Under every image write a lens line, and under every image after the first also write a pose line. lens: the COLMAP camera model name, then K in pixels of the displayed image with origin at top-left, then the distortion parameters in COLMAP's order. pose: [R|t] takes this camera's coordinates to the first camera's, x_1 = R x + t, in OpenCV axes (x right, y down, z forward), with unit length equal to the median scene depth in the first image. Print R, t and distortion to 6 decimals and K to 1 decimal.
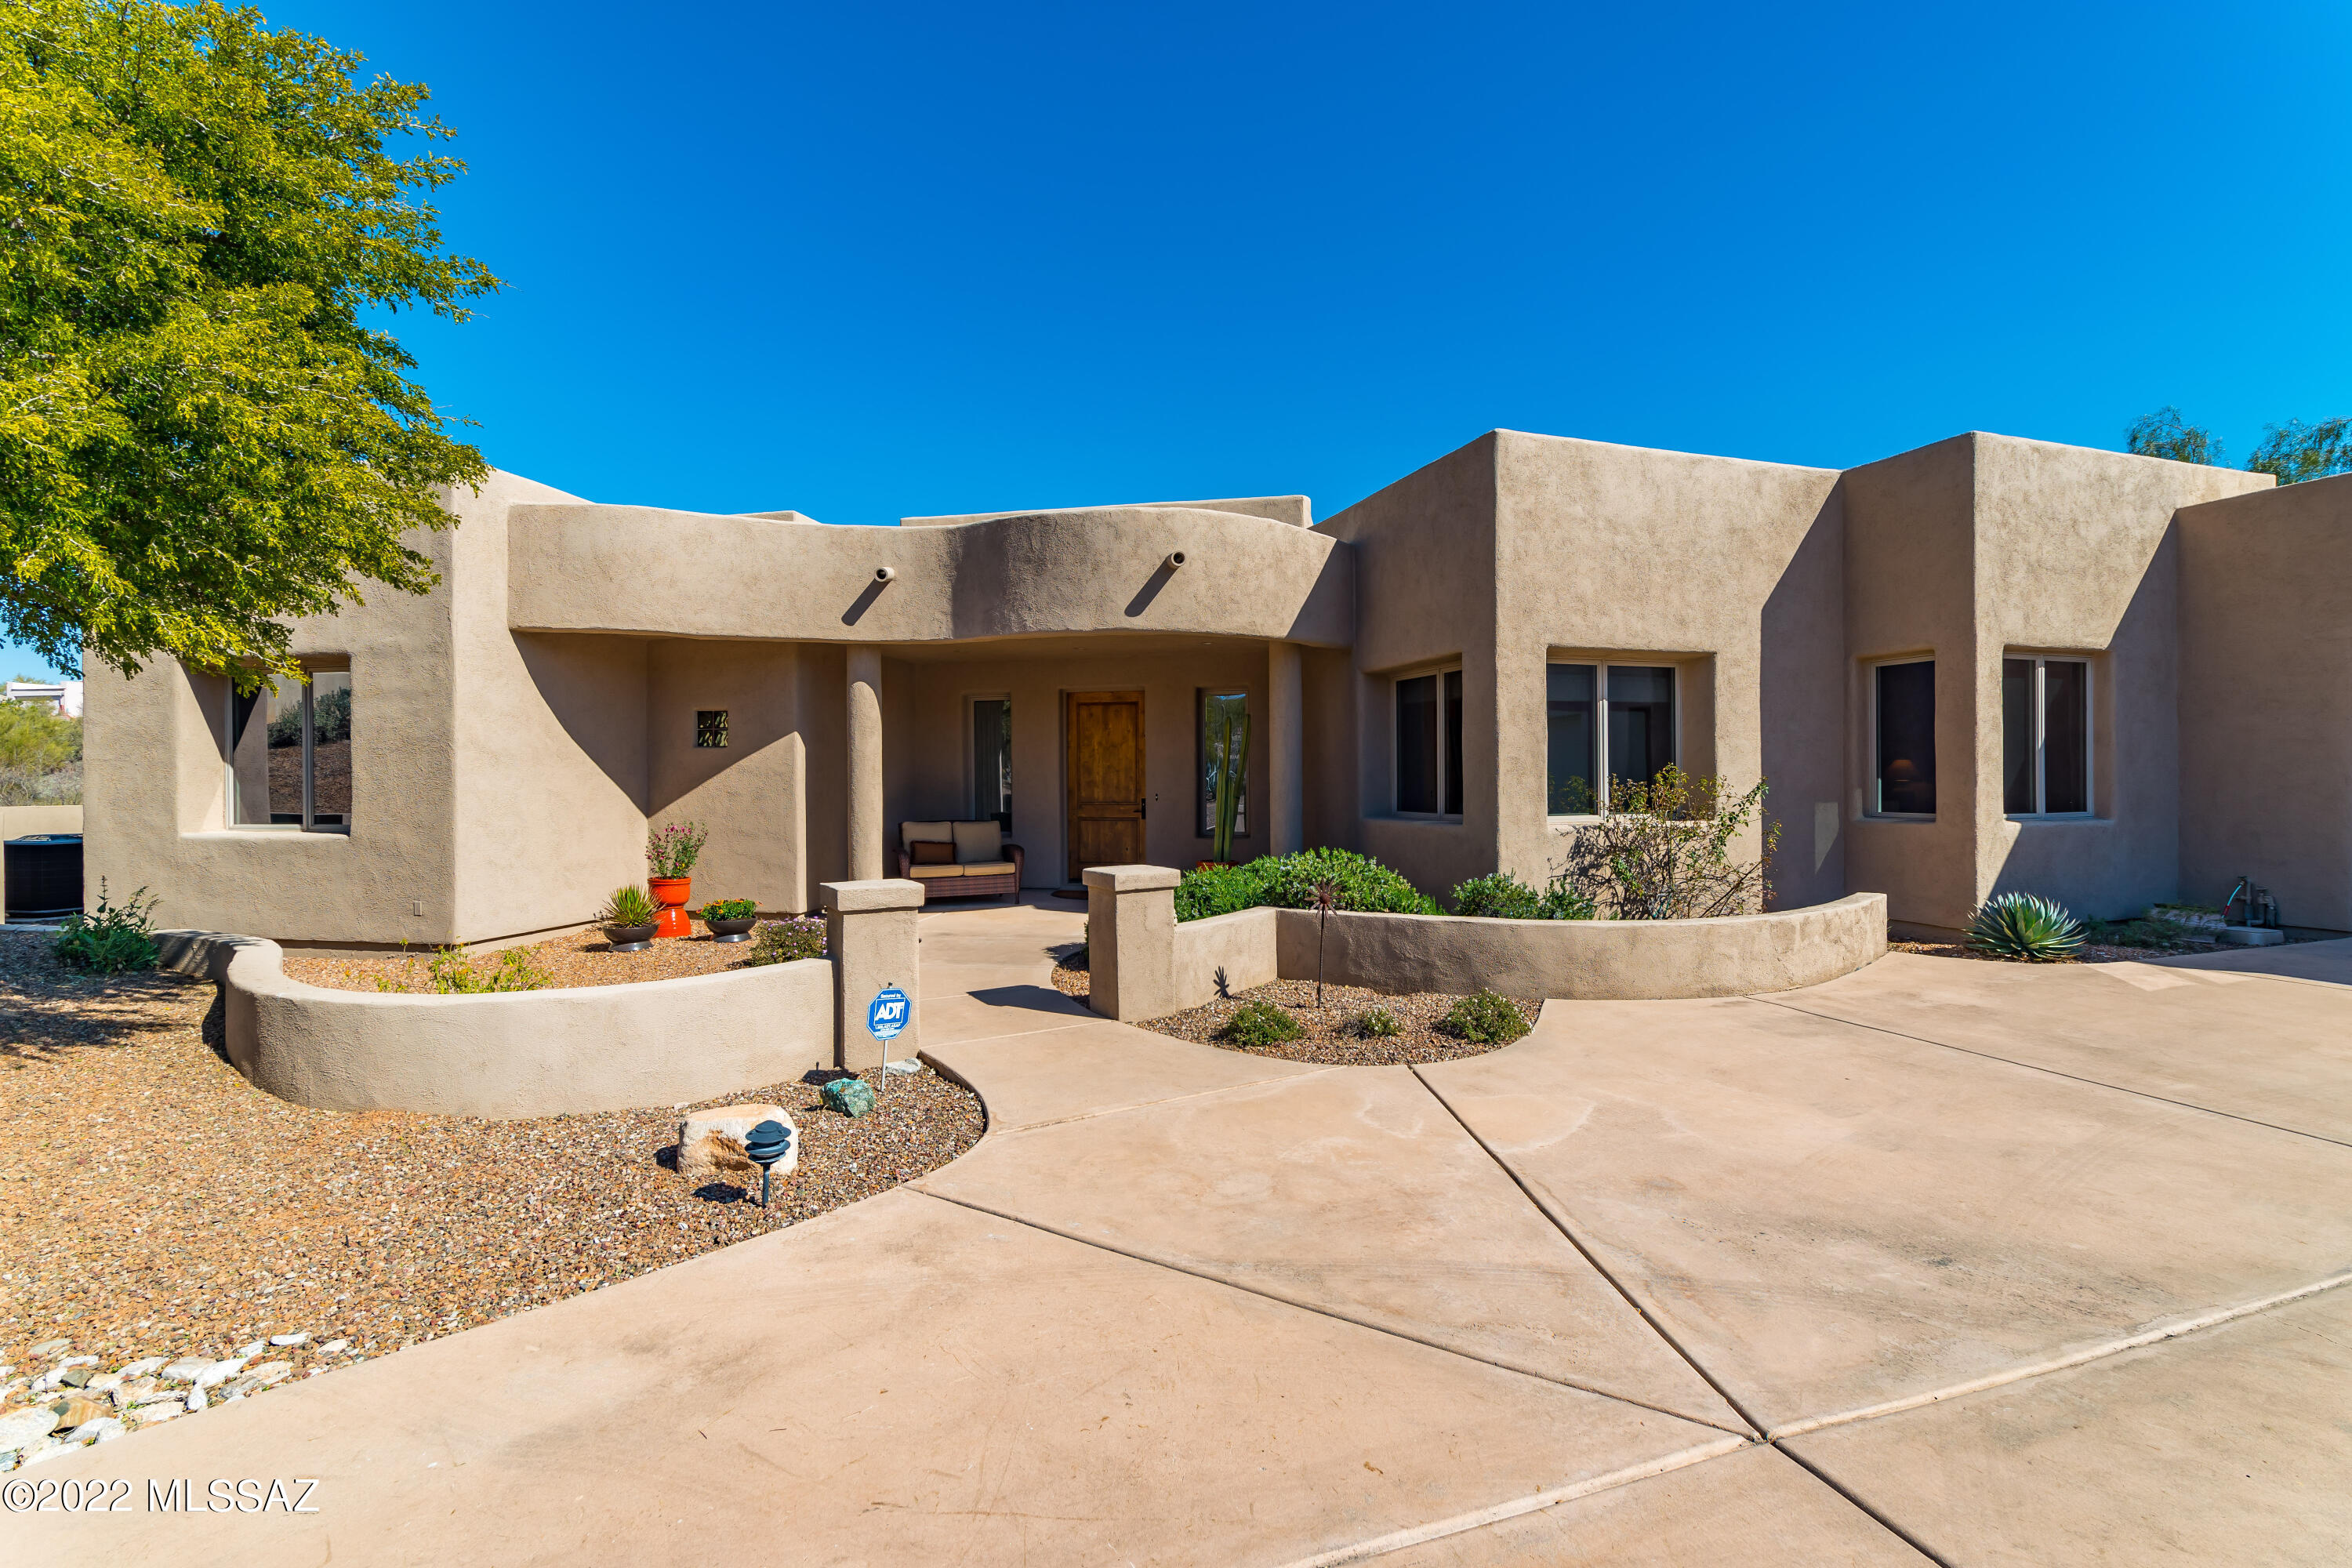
lens RADIAL K [[1022.7, 0, 1189.2], [0, 1022.7, 782.7], [0, 0, 1]] dist [-0.003001, 0.002066]
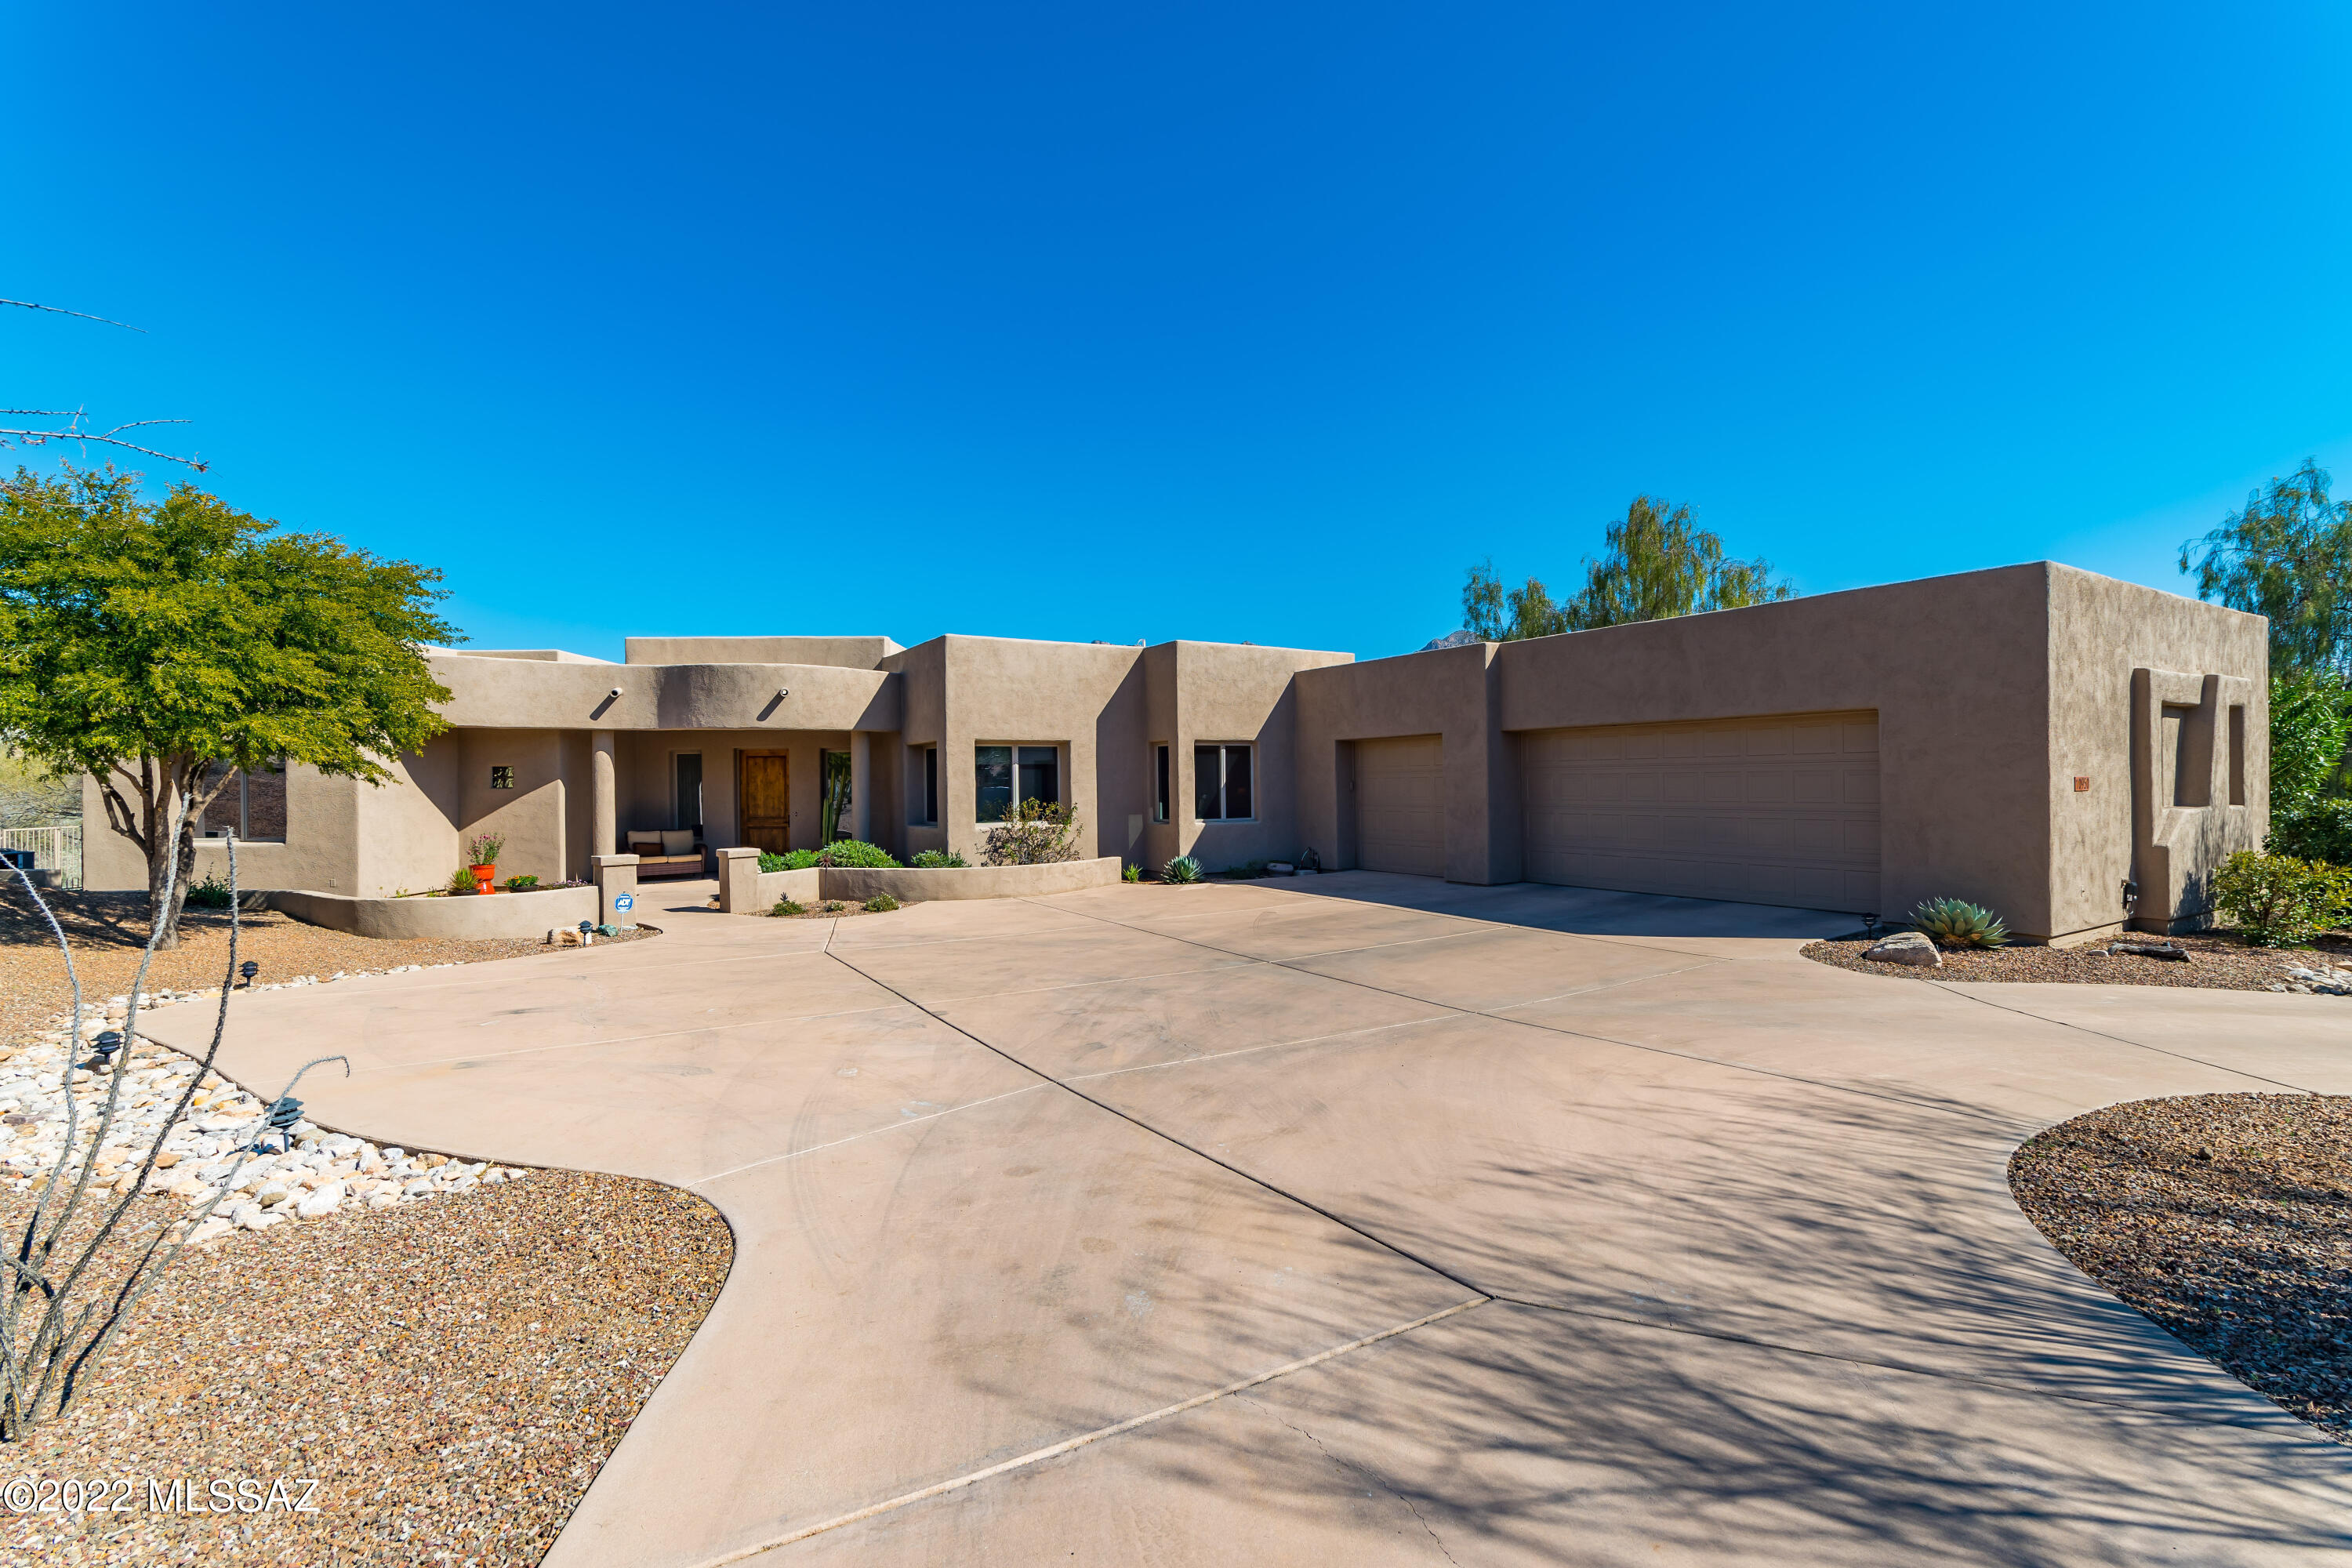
lens RADIAL K [[1022.7, 0, 1187.0], [0, 1022.7, 788.7], [0, 0, 1]] dist [-0.003001, 0.002066]
pose [[0.973893, -0.005624, 0.226940, 0.283599], [0.005609, 0.999984, 0.000708, -0.033416], [-0.226940, 0.000583, 0.973909, -1.026575]]
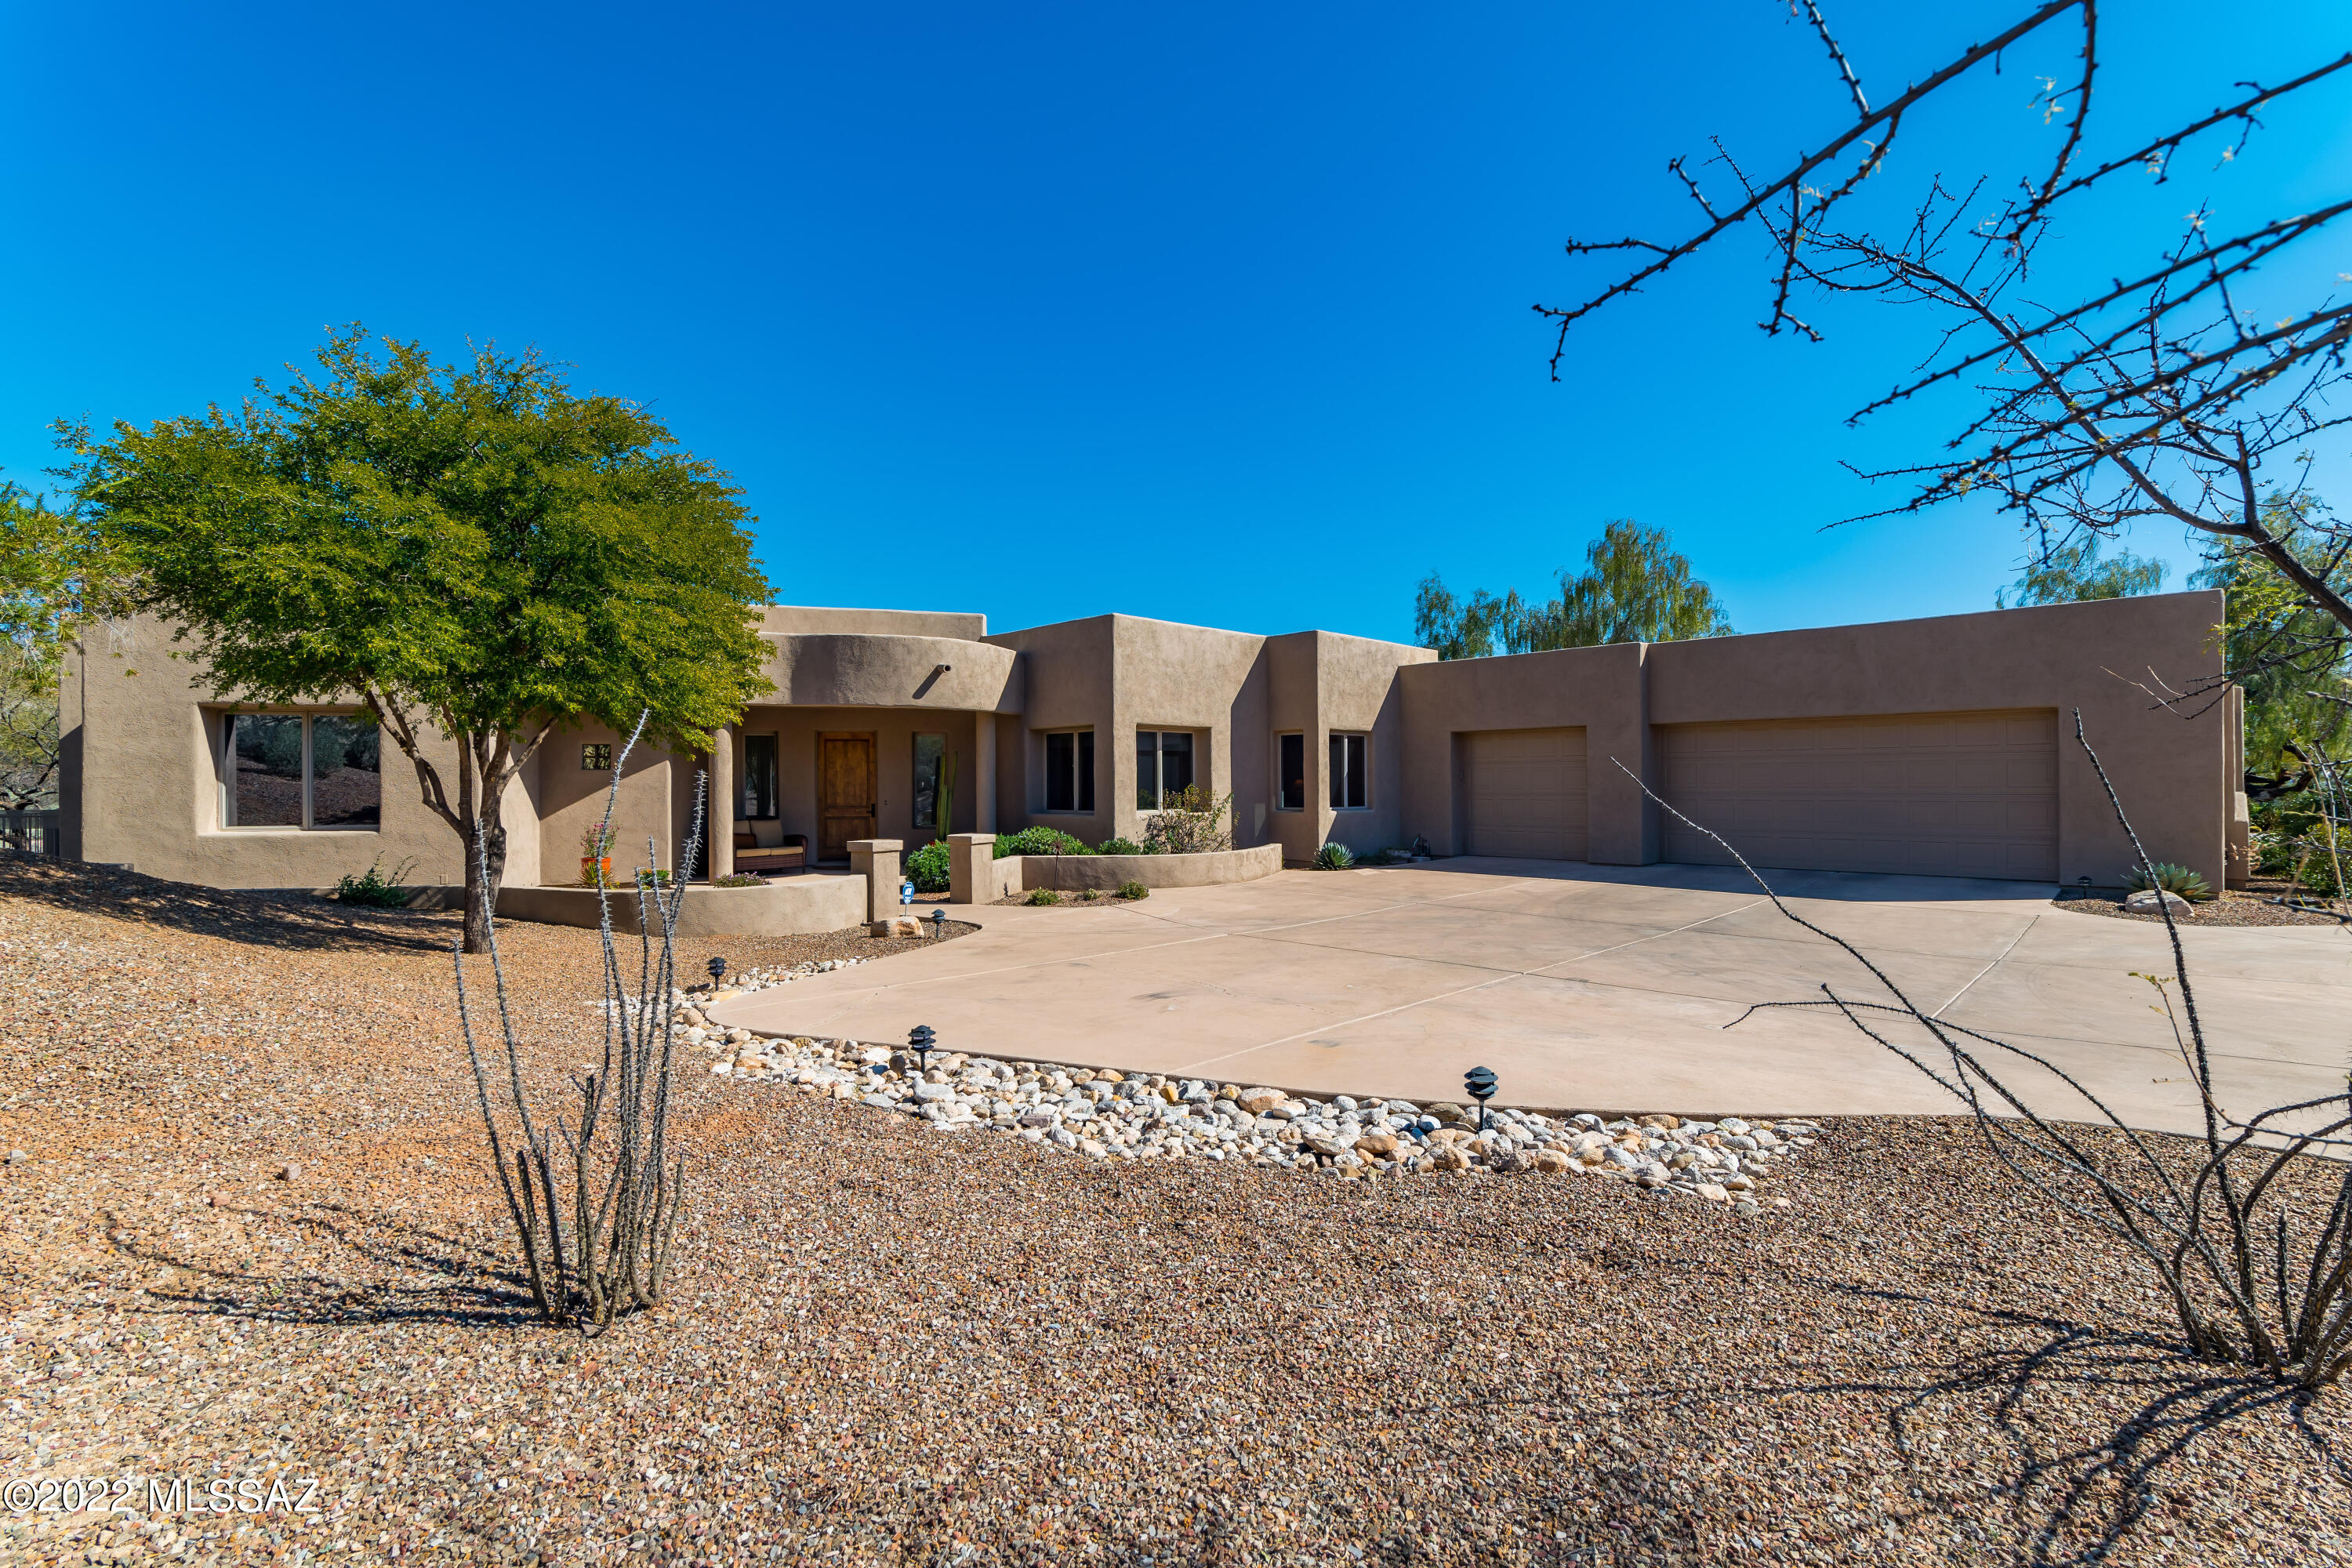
lens RADIAL K [[1022.7, 0, 1179.7], [0, 1022.7, 783.3], [0, 0, 1]] dist [-0.003001, 0.002066]
pose [[0.896236, 0.001800, 0.443575, -0.426951], [0.001171, 0.999979, -0.006423, -0.005833], [-0.443577, 0.006276, 0.896214, -0.763626]]
